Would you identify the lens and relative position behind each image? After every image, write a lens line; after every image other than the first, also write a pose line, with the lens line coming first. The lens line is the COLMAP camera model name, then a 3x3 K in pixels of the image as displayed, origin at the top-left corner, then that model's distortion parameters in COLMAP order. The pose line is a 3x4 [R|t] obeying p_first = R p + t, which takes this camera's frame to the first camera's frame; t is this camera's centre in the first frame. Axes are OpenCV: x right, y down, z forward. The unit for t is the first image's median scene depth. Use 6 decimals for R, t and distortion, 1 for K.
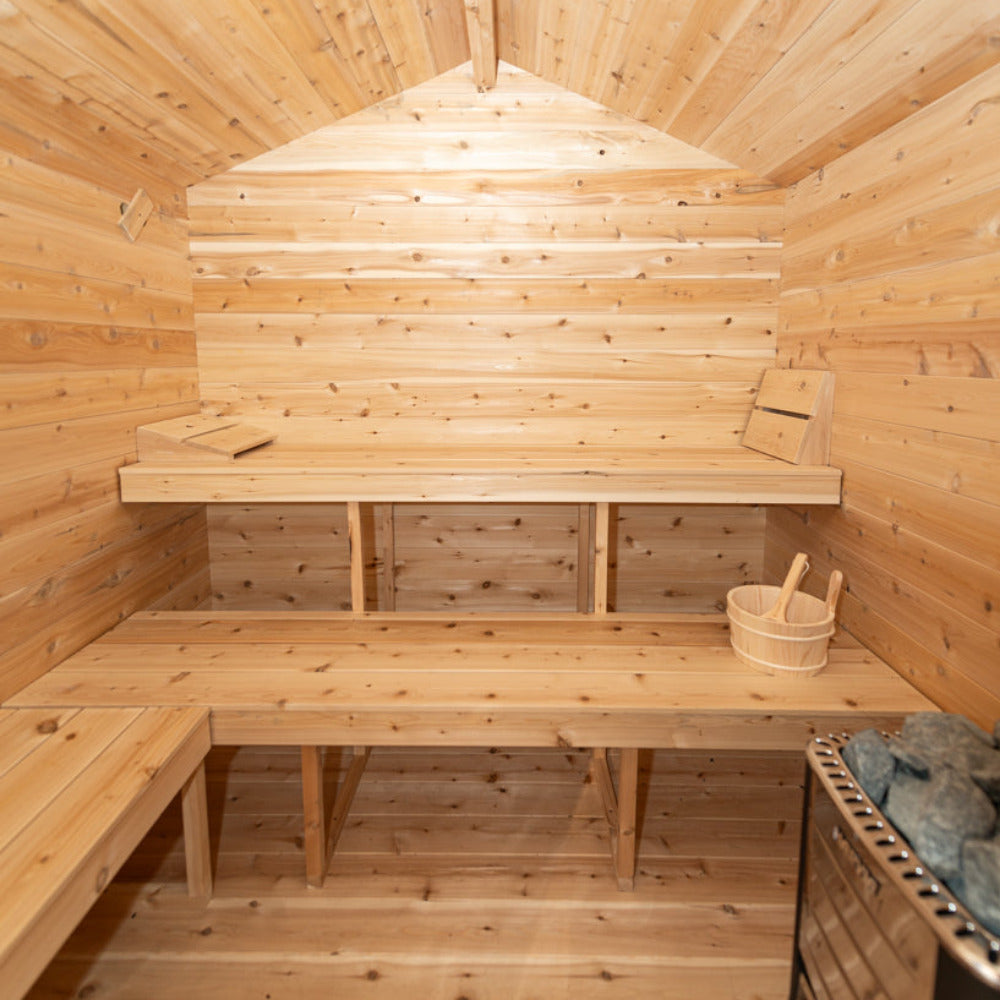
lens RADIAL K [[581.0, 0, 504.6], [0, 581.0, 425.2], [0, 0, 1]] dist [0.013995, -0.007059]
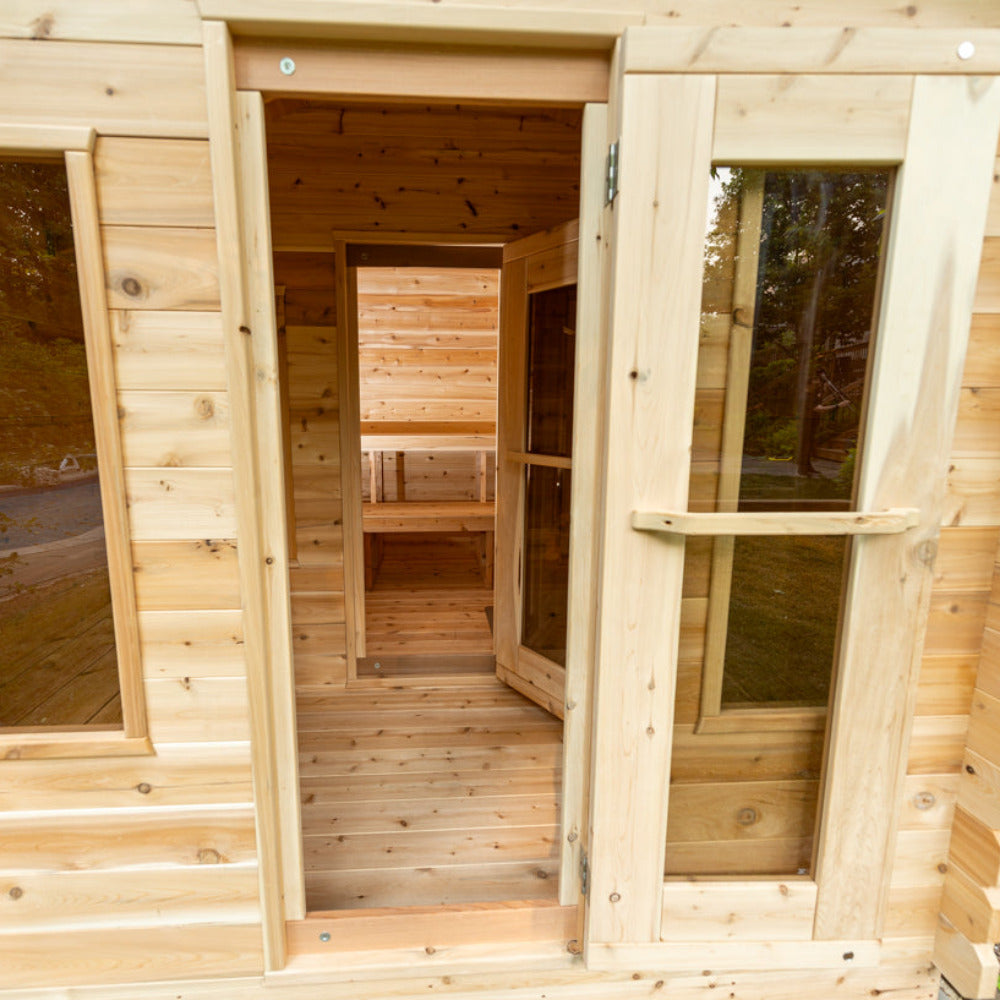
lens RADIAL K [[581.0, 0, 468.1], [0, 581.0, 509.8], [0, 0, 1]] dist [0.013995, -0.007059]
pose [[0.997098, -0.010175, 0.075449, -0.065102], [0.006203, 0.998591, 0.052697, 0.247152], [-0.075879, -0.052076, 0.995756, -1.296953]]
